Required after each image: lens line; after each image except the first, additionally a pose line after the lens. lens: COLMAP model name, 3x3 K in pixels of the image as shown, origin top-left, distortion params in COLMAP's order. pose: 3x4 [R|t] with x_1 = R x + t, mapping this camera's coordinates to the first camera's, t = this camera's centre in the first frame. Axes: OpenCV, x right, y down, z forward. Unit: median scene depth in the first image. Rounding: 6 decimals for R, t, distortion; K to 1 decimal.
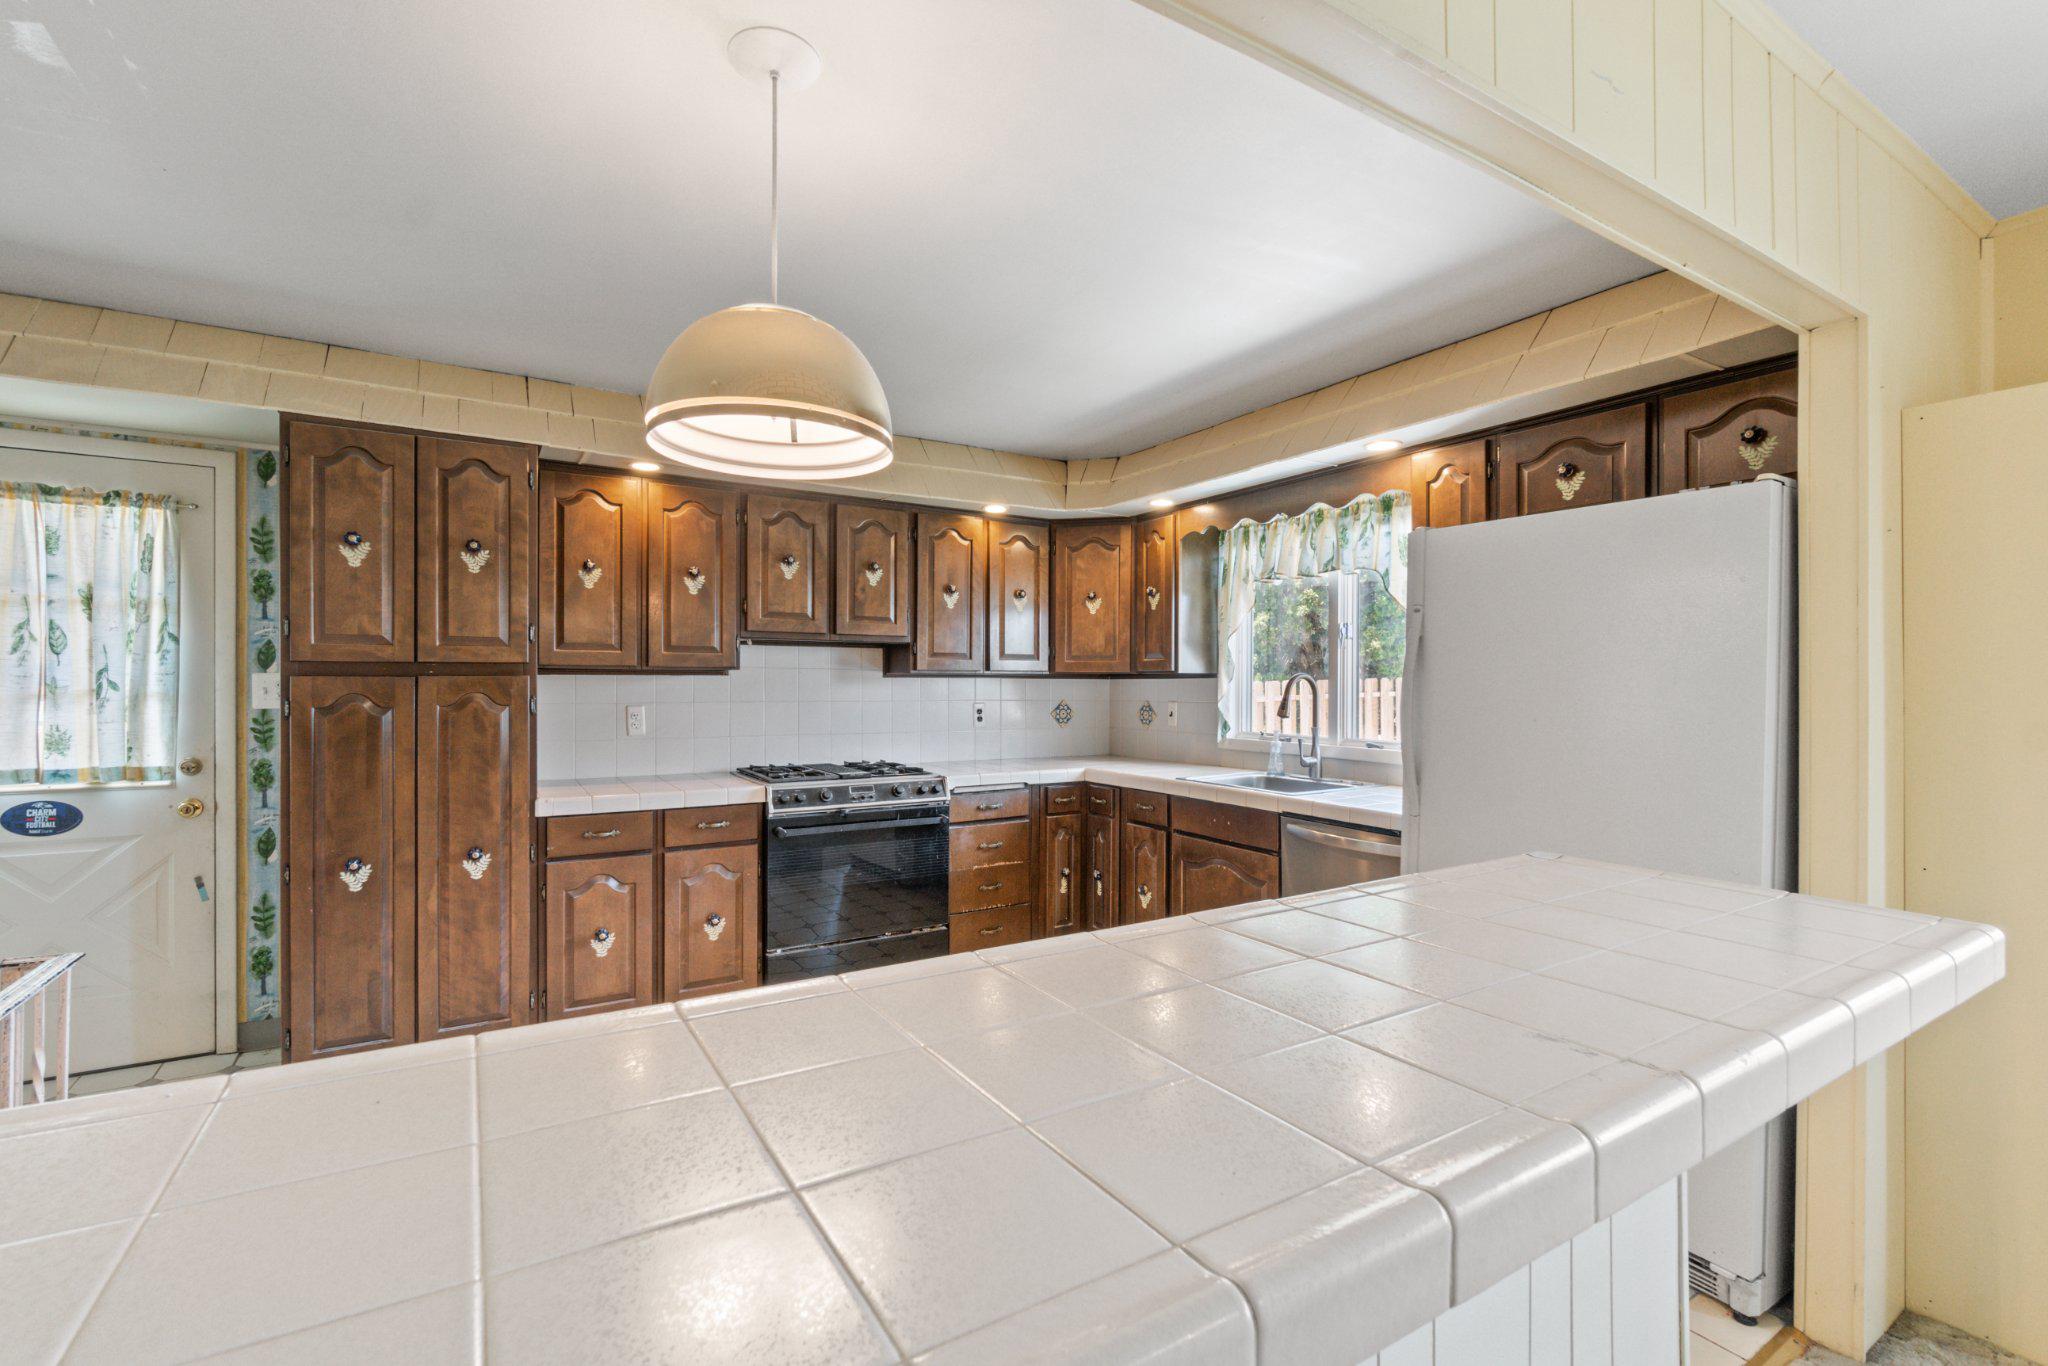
lens RADIAL K [[902.4, 0, 1026.7], [0, 902.4, 688.3], [0, 0, 1]] dist [-0.000100, -0.000159]
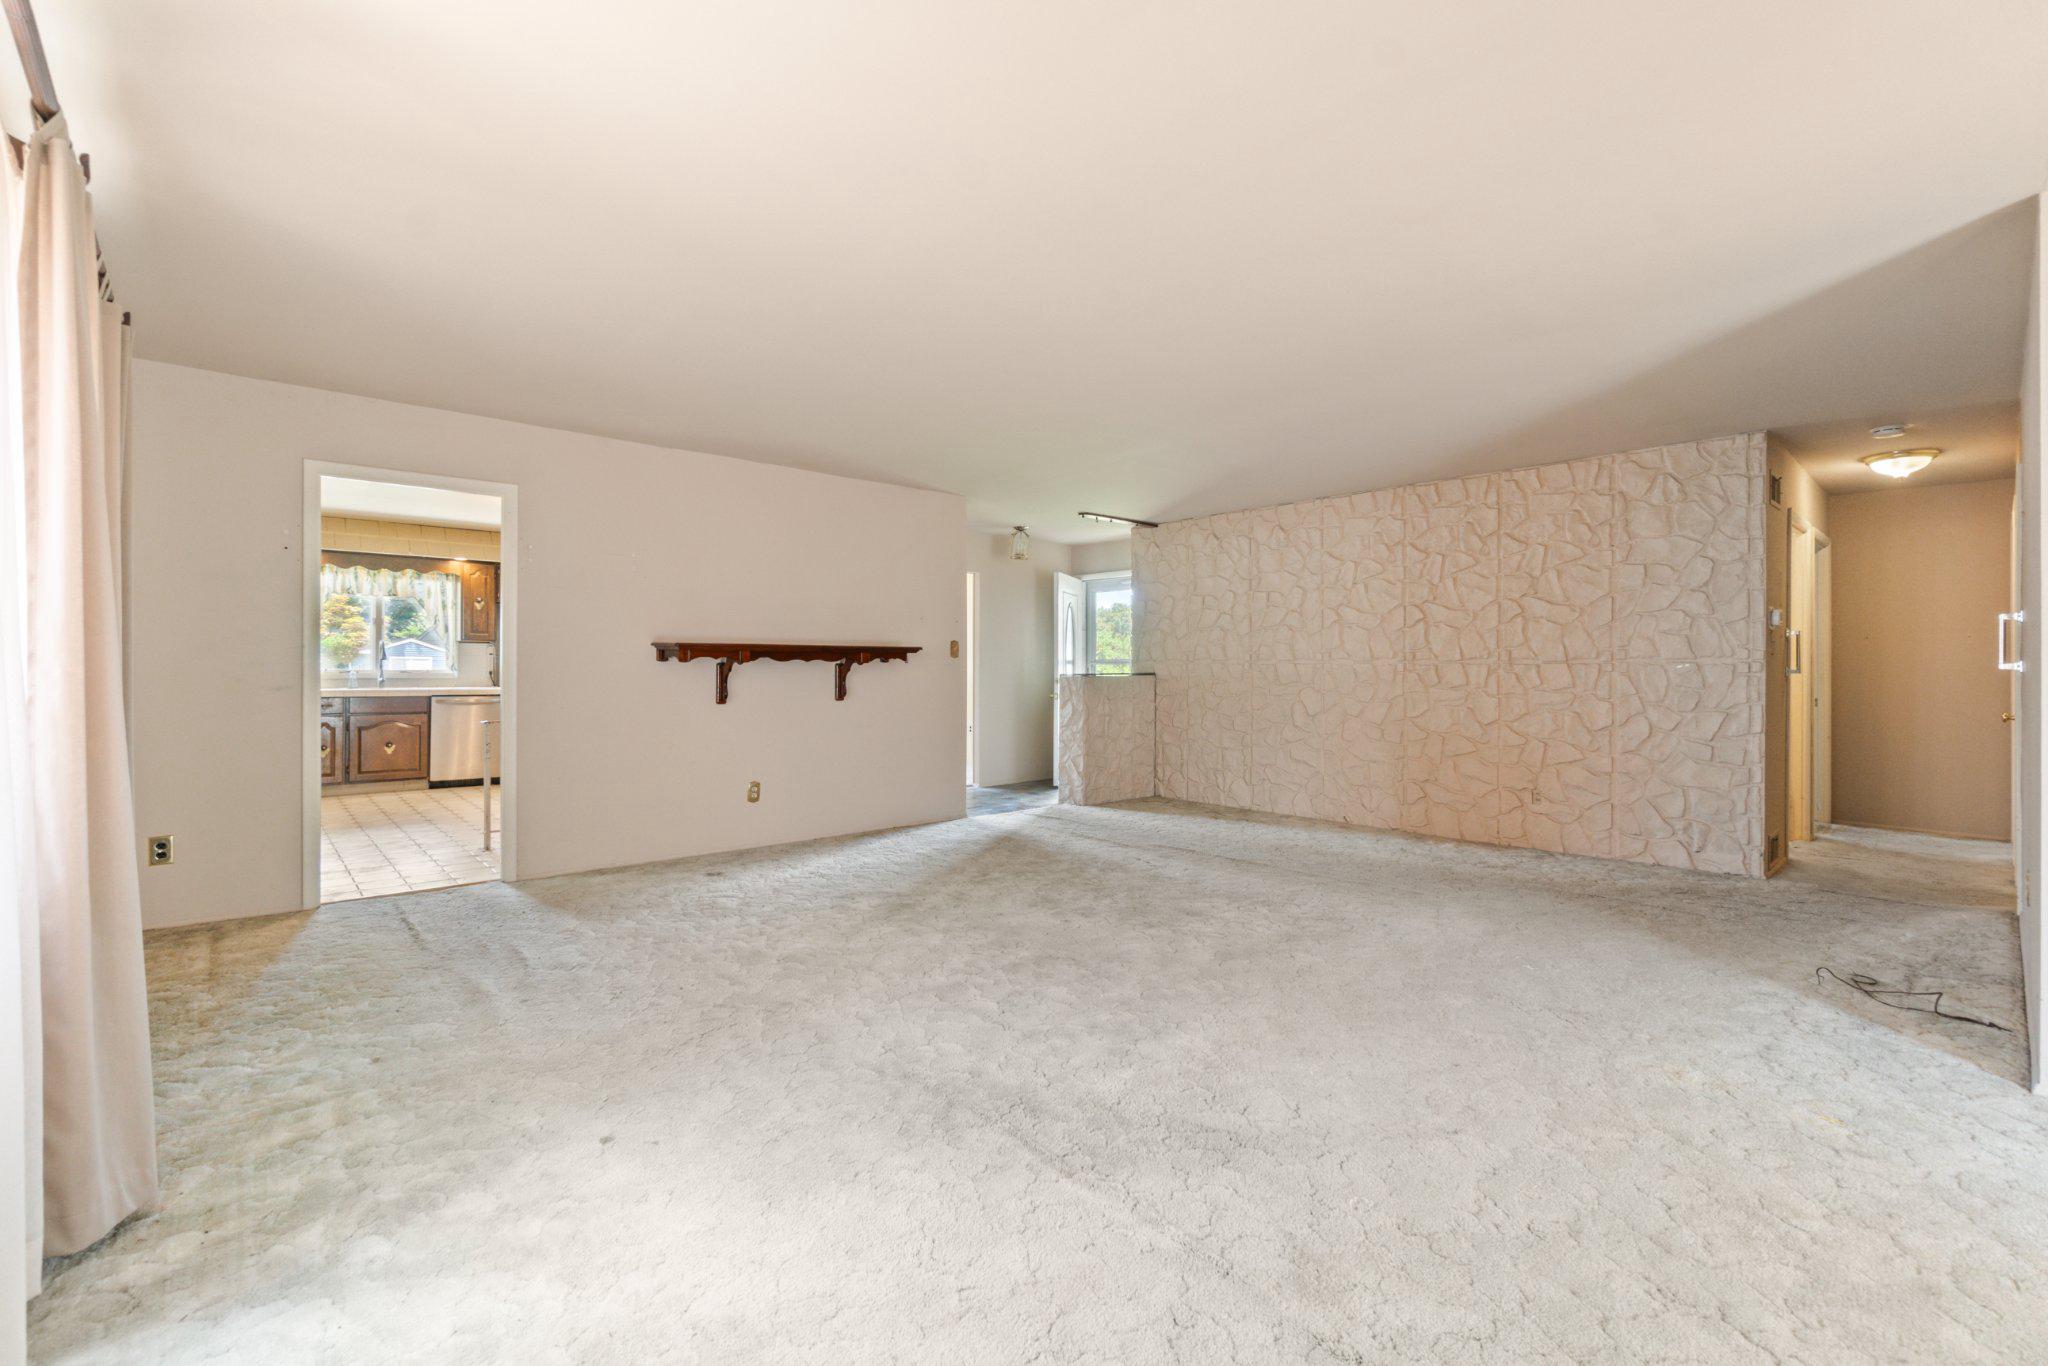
lens RADIAL K [[891.8, 0, 1015.9], [0, 891.8, 669.1], [0, 0, 1]] dist [-0.001252, -0.000477]
pose [[-0.170497, -0.006552, 0.985336, -2.341817], [-0.000085, 0.999978, 0.006634, 0.044234], [-0.985358, 0.001047, -0.170494, -0.182967]]
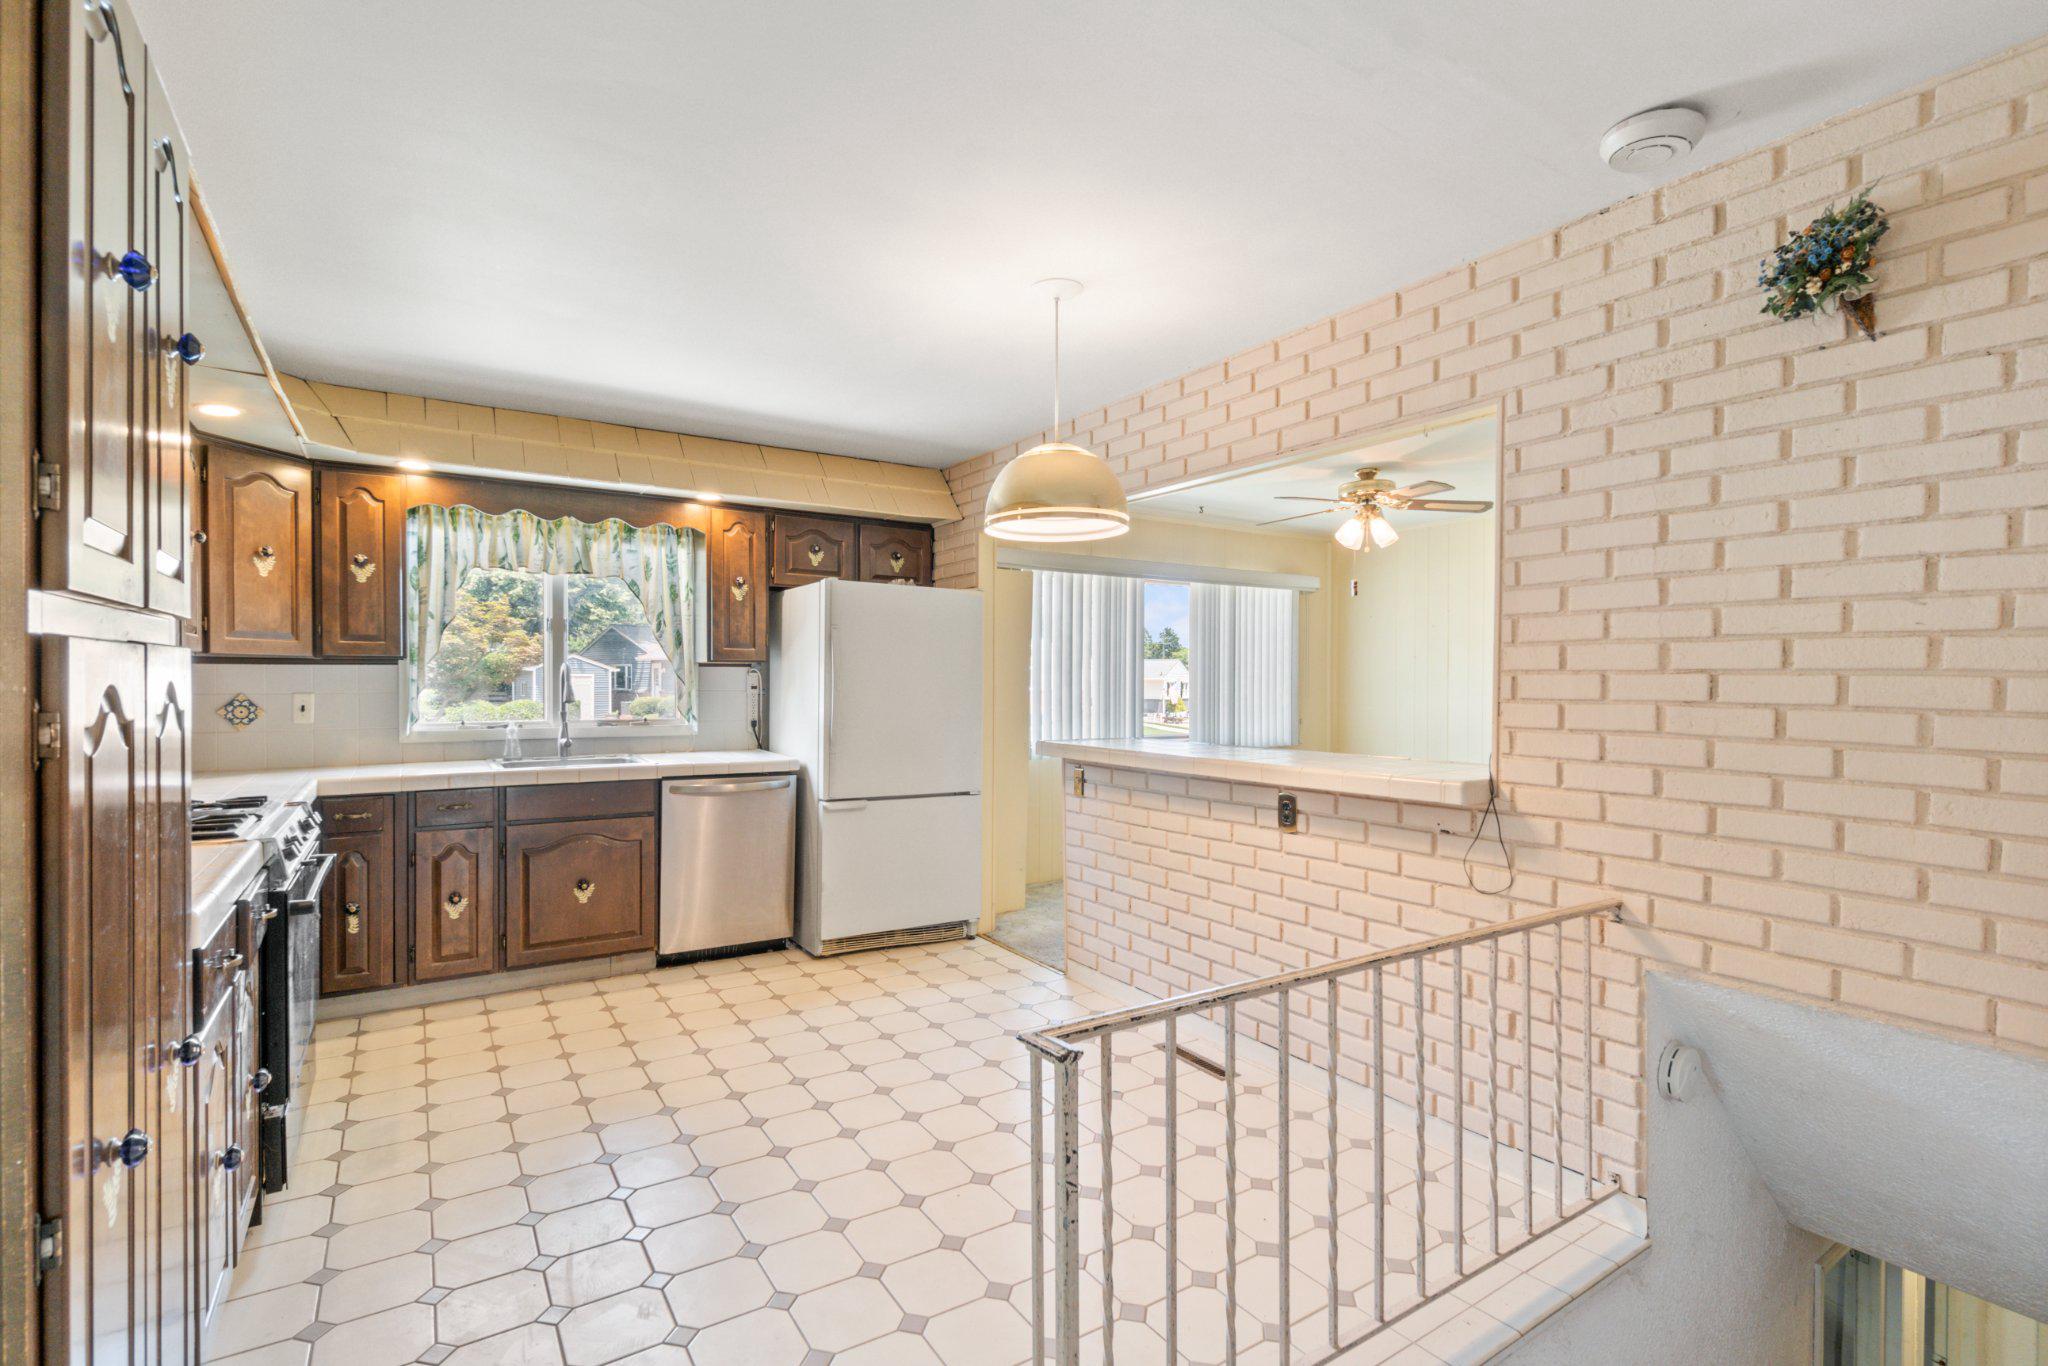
lens RADIAL K [[927.1, 0, 1014.6], [0, 927.1, 696.0], [0, 0, 1]] dist [-0.001946, -0.000848]
pose [[-0.024565, -0.021049, 0.999477, -0.926006], [0.001432, 0.999777, 0.021090, 0.001178], [-0.999697, 0.001950, -0.024529, 0.526444]]
